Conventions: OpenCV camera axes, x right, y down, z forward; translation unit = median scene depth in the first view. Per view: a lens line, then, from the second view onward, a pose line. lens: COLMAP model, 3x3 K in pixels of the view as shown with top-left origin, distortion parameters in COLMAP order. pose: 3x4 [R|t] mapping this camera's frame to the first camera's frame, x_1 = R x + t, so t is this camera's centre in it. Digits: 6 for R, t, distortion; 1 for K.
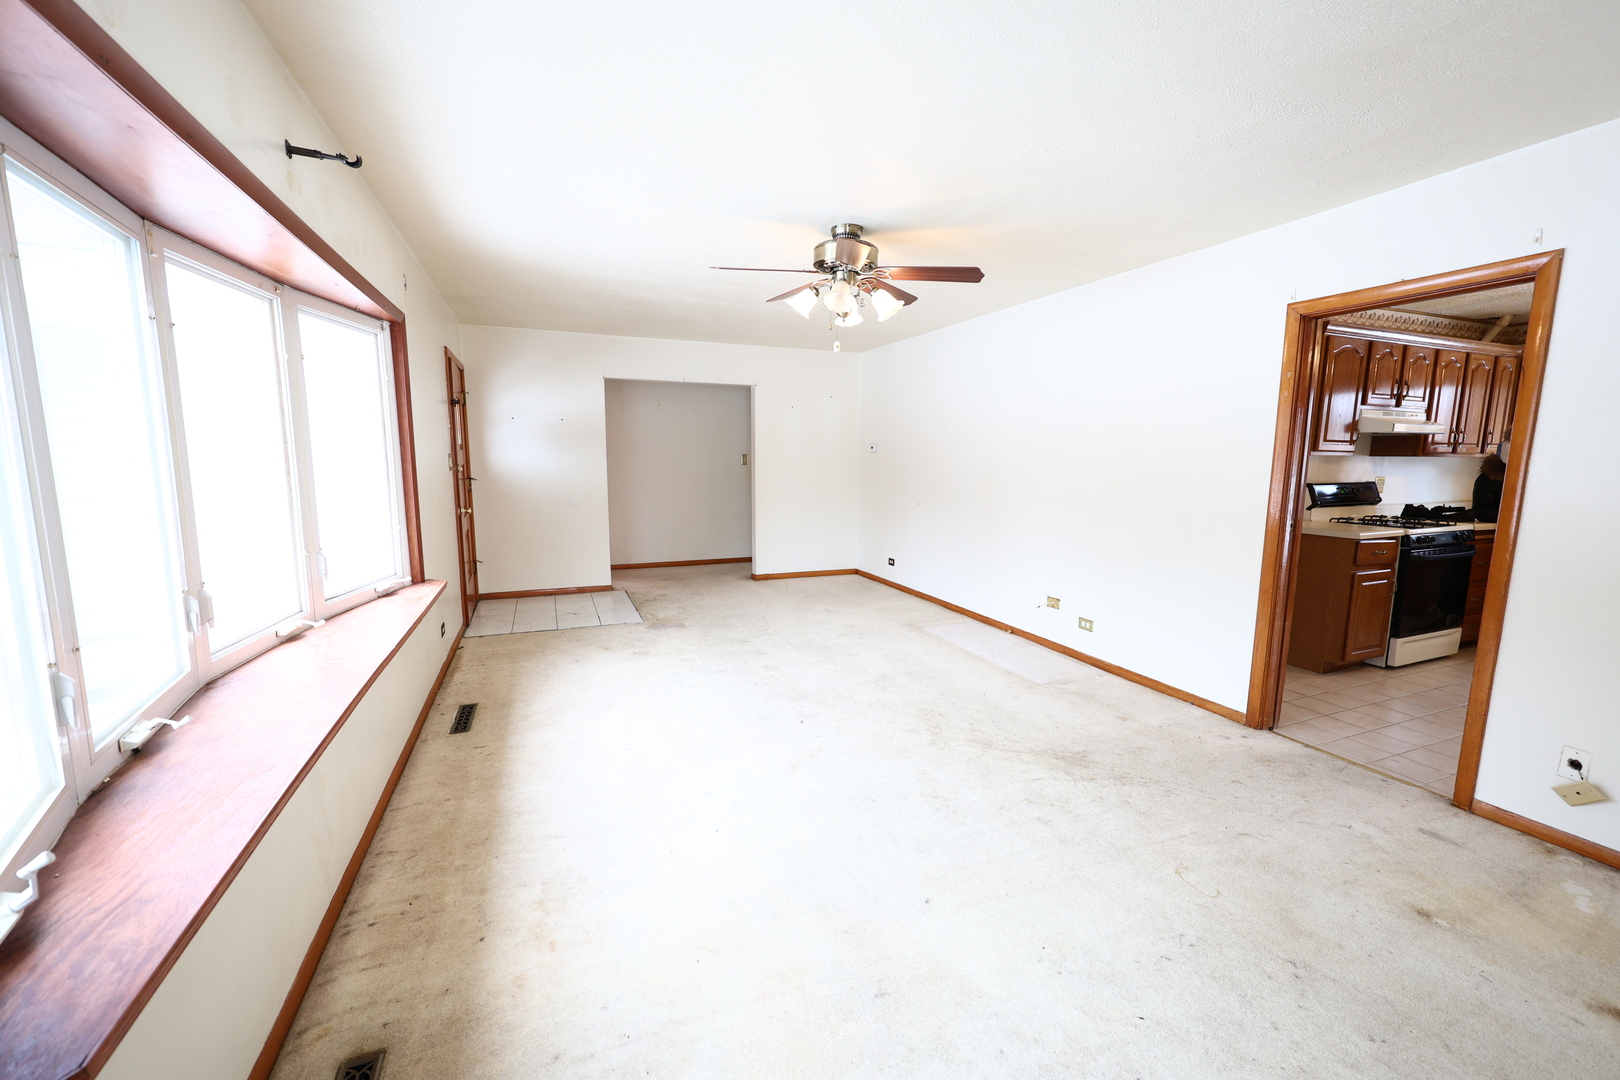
lens RADIAL K [[647.4, 0, 798.8], [0, 647.4, 547.2], [0, 0, 1]] dist [0.001730, 0.000261]
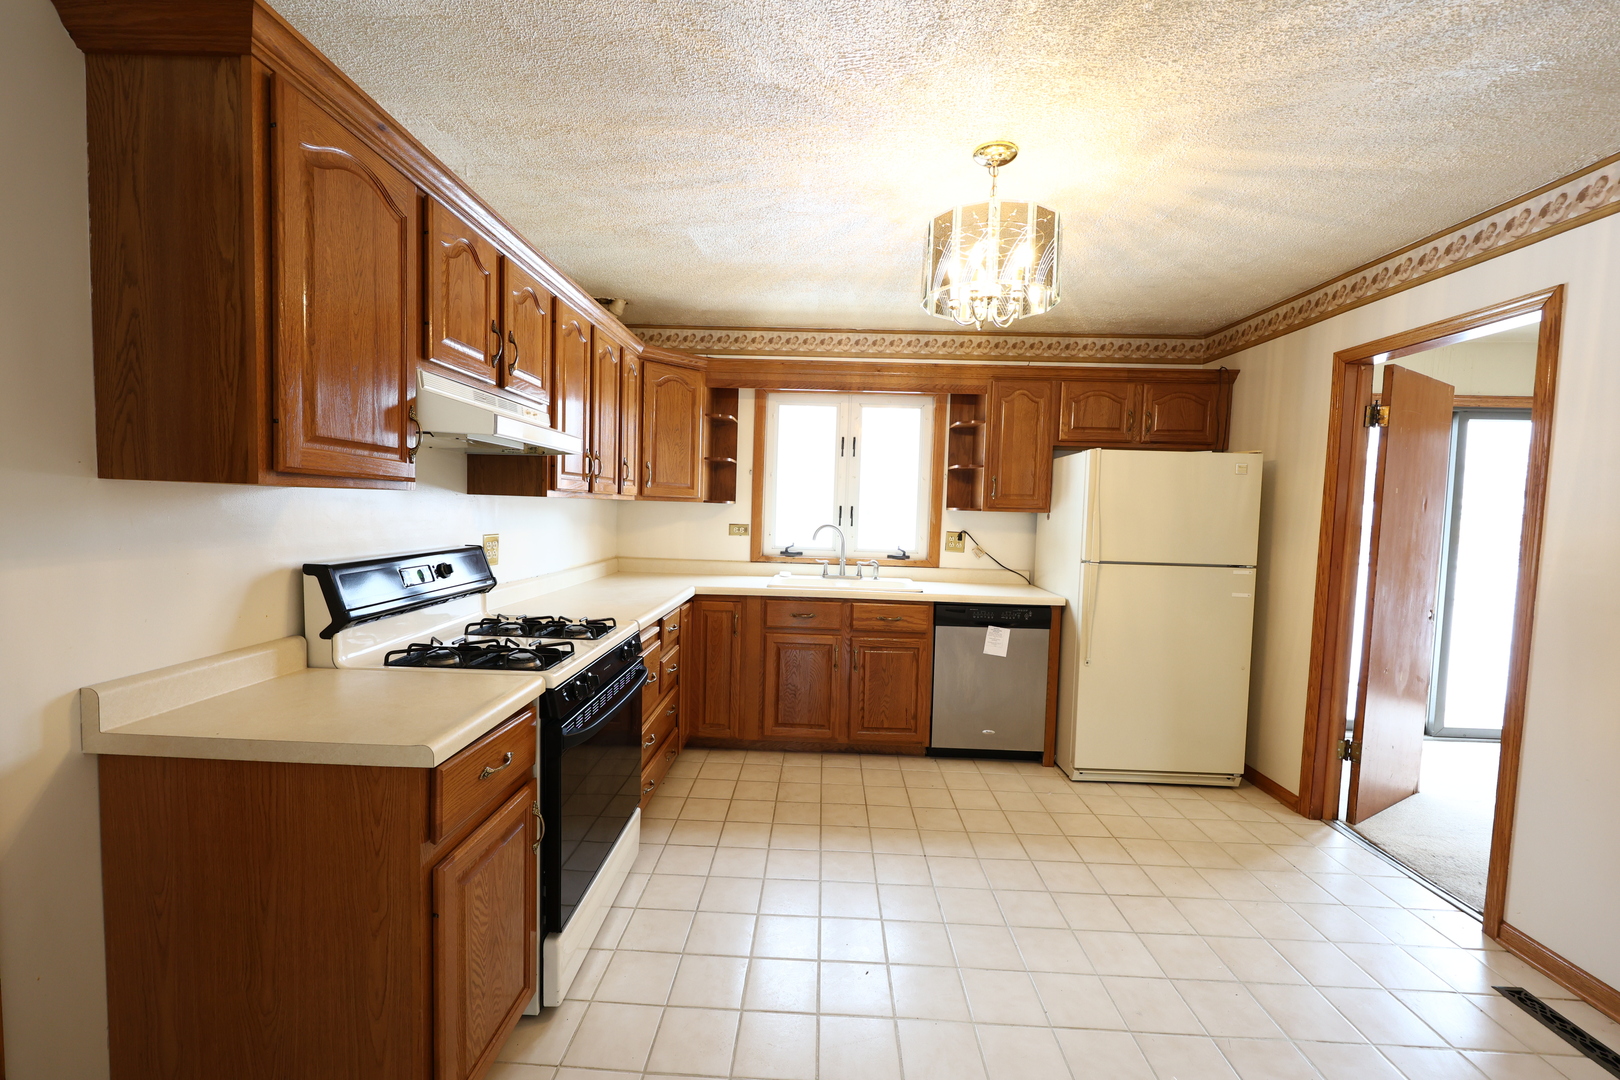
lens RADIAL K [[647.4, 0, 798.8], [0, 647.4, 547.2], [0, 0, 1]] dist [0.001730, 0.000261]
pose [[0.418992, -0.050600, 0.906579, 0.593672], [0.100699, 0.994876, 0.008988, -0.087429], [-0.902389, 0.087526, 0.421941, 0.629083]]
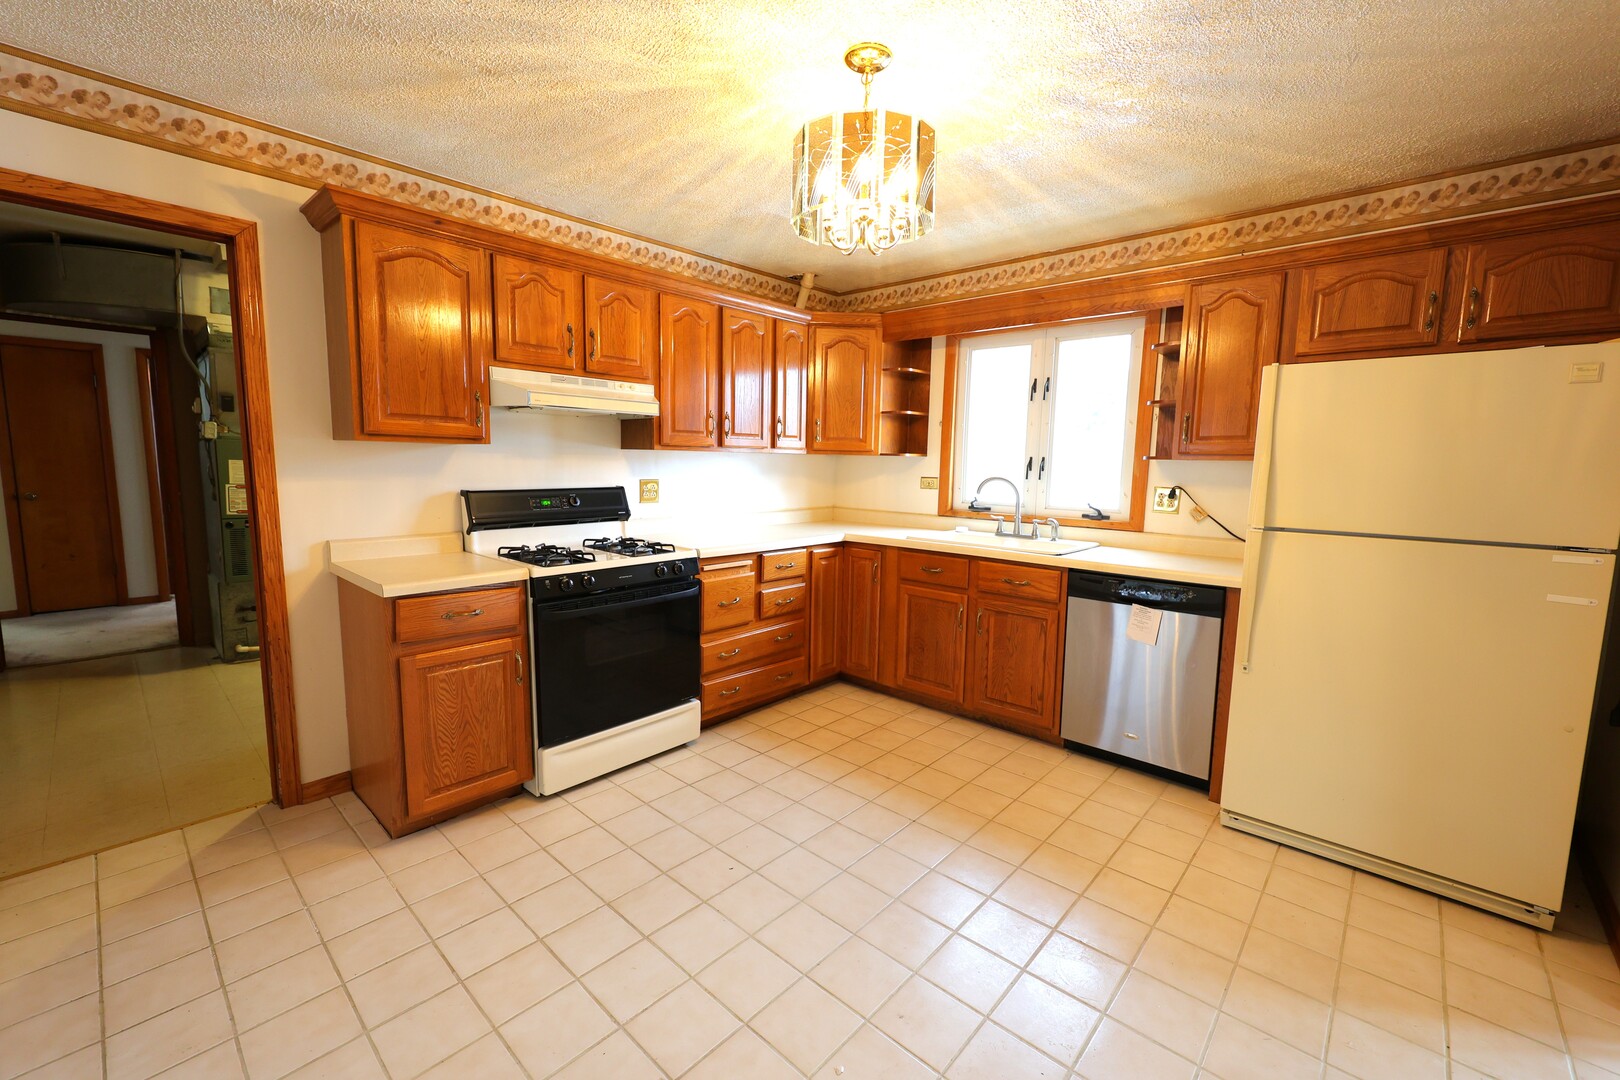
lens RADIAL K [[659.6, 0, 810.0], [0, 659.6, 540.0], [0, 0, 1]] dist [0.001265, 0.000104]
pose [[0.906267, -0.041388, 0.420675, 0.846751], [0.046811, 0.998900, -0.002570, -0.037194], [-0.420106, 0.022022, 0.907208, 0.319093]]
